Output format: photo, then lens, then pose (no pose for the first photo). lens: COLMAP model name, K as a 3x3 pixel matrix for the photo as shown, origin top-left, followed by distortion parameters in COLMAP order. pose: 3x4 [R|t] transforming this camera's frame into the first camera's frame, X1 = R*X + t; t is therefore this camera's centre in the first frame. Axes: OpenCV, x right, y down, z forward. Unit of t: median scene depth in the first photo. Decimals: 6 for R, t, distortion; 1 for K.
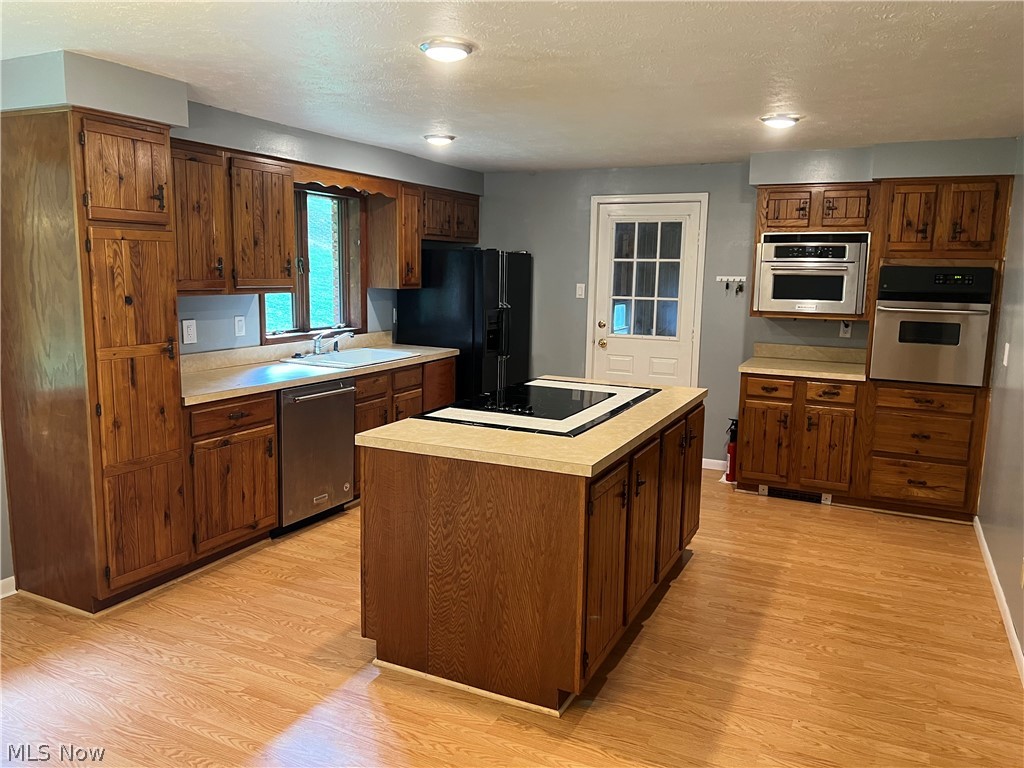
lens RADIAL K [[775.2, 0, 511.5], [0, 775.2, 382.2], [0, 0, 1]] dist [0.104147, -0.096287]
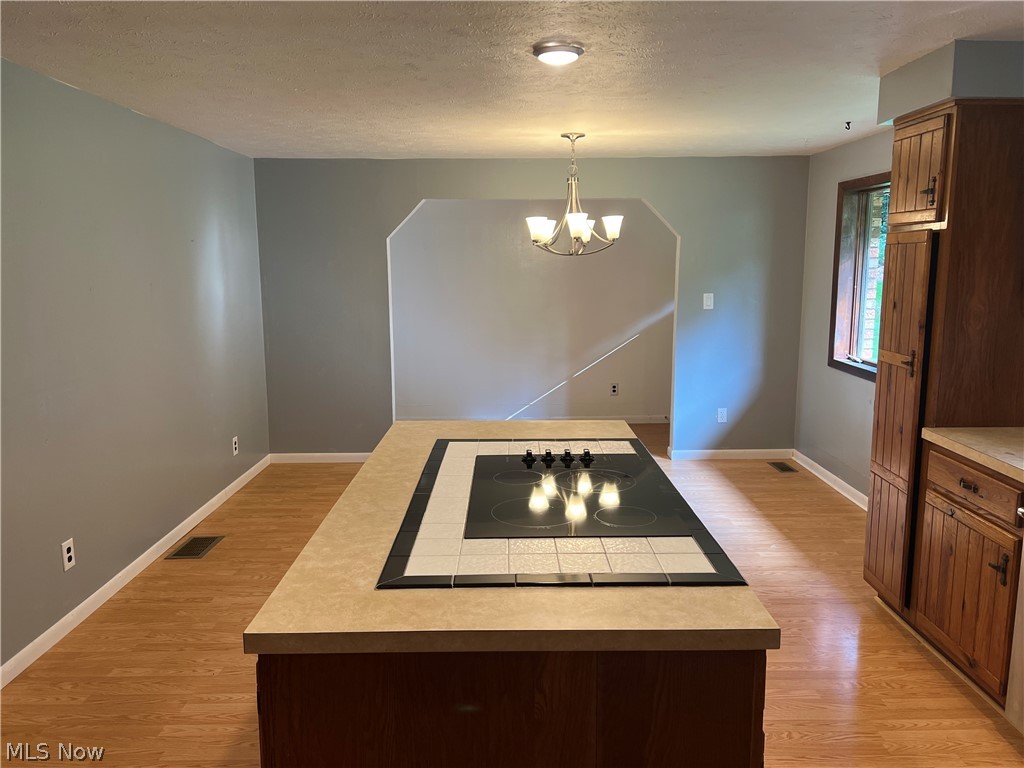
lens RADIAL K [[775.2, 0, 513.8], [0, 775.2, 382.7], [0, 0, 1]] dist [0.104147, -0.096287]
pose [[-0.898281, 0.048651, -0.436721, 0.329969], [-0.083137, 0.957086, 0.277623, -0.216278], [0.431486, 0.285691, -0.855687, 1.470019]]
